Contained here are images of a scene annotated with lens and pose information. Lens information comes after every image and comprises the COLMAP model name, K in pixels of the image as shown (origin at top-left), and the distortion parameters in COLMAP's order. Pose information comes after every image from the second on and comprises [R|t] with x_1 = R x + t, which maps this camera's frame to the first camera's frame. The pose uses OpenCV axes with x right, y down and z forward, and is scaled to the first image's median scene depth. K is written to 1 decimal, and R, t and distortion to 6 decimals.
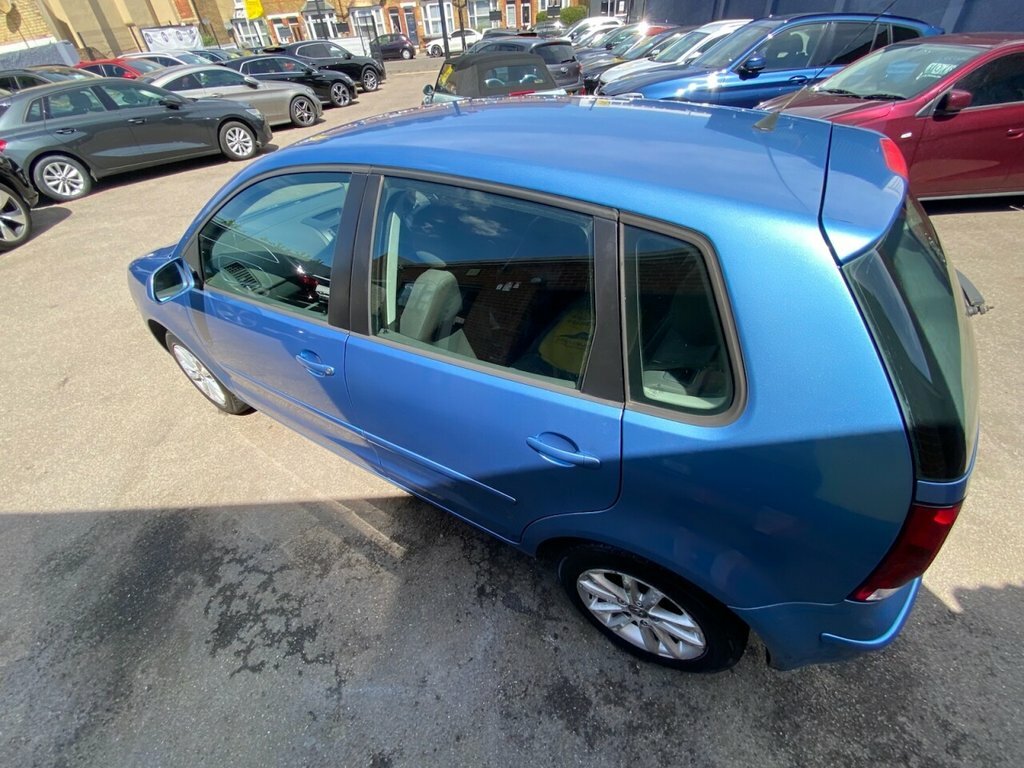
lens RADIAL K [[416.3, 0, 509.3], [0, 416.3, 386.3], [0, 0, 1]] dist [0.013139, -0.016552]
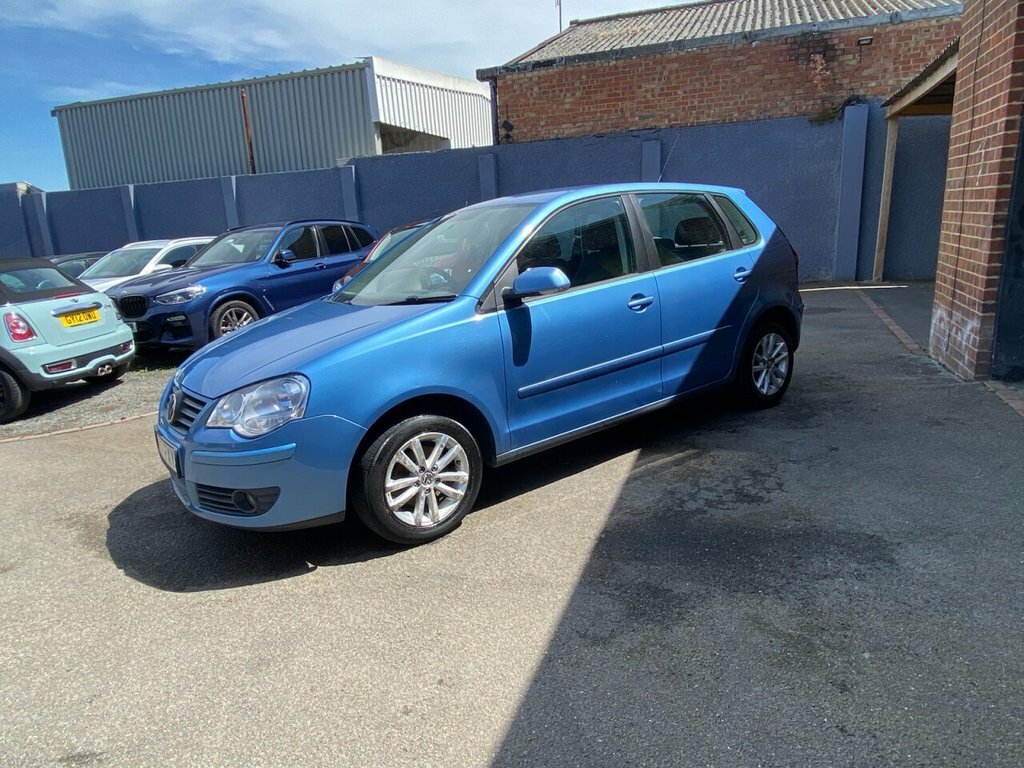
lens RADIAL K [[661.8, 0, 494.6], [0, 661.8, 385.7], [0, 0, 1]] dist [0.037003, -0.047995]
pose [[0.373446, -0.180832, 0.909856, -2.272777], [0.651584, 0.749260, -0.118525, 0.093097], [-0.660285, 0.637110, 0.397635, 0.467618]]
